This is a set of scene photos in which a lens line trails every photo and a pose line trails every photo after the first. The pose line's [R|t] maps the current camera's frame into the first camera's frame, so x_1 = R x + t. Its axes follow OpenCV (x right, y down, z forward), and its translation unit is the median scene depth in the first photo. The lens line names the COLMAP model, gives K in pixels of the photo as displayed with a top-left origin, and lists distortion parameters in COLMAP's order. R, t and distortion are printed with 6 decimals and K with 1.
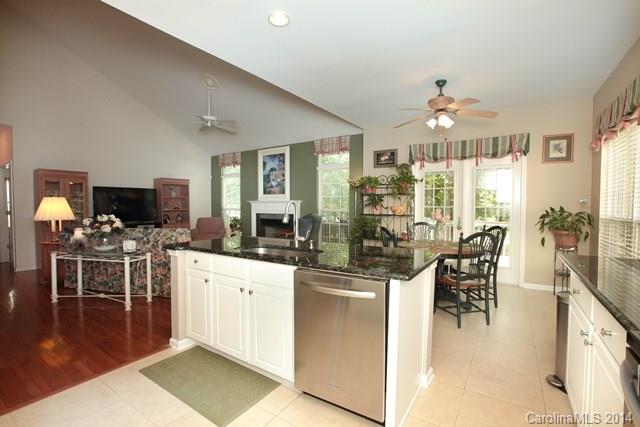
lens RADIAL K [[293.5, 0, 326.9], [0, 293.5, 215.1], [0, 0, 1]] dist [-0.029494, 0.005774]
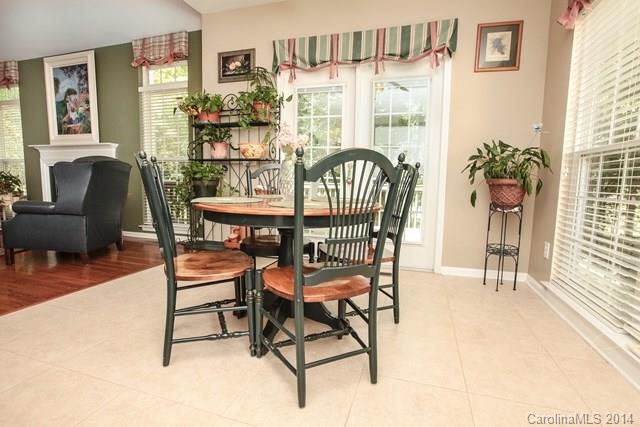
lens RADIAL K [[307.1, 0, 323.2], [0, 307.1, 214.2], [0, 0, 1]] dist [-0.024047, 0.005740]
pose [[0.968195, -0.012009, 0.249908, 0.218332], [-0.006788, 0.997219, 0.074220, 0.060422], [-0.250105, -0.073556, 0.965421, 0.351479]]
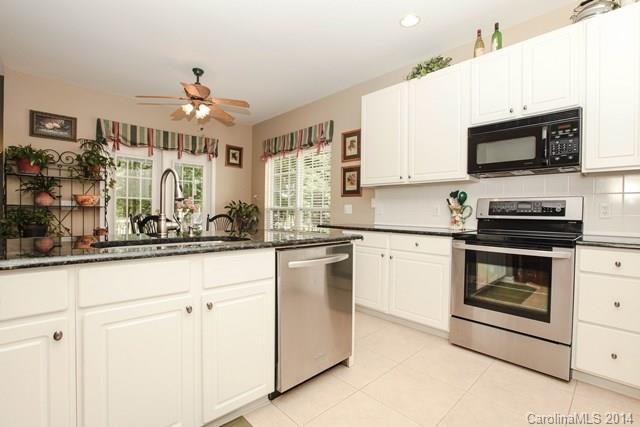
lens RADIAL K [[293.5, 0, 317.1], [0, 293.5, 213.7], [0, 0, 1]] dist [-0.029494, 0.005774]
pose [[0.247967, -0.008311, 0.968733, -0.314816], [0.024687, 0.999693, 0.002257, 0.027998], [-0.968454, 0.023355, 0.248096, 0.241400]]
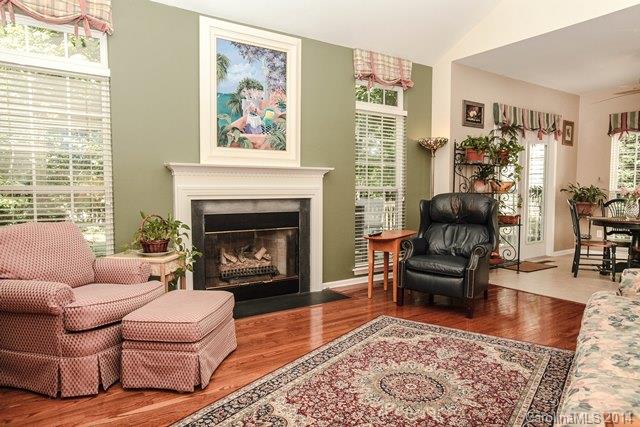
lens RADIAL K [[408.6, 0, 345.4], [0, 408.6, 212.6], [0, 0, 1]] dist [-0.005741, 0.001587]
pose [[0.391786, -0.061901, 0.917972, -0.878451], [0.028536, 0.998072, 0.055124, -0.018274], [-0.919614, 0.004598, 0.392797, 0.926762]]
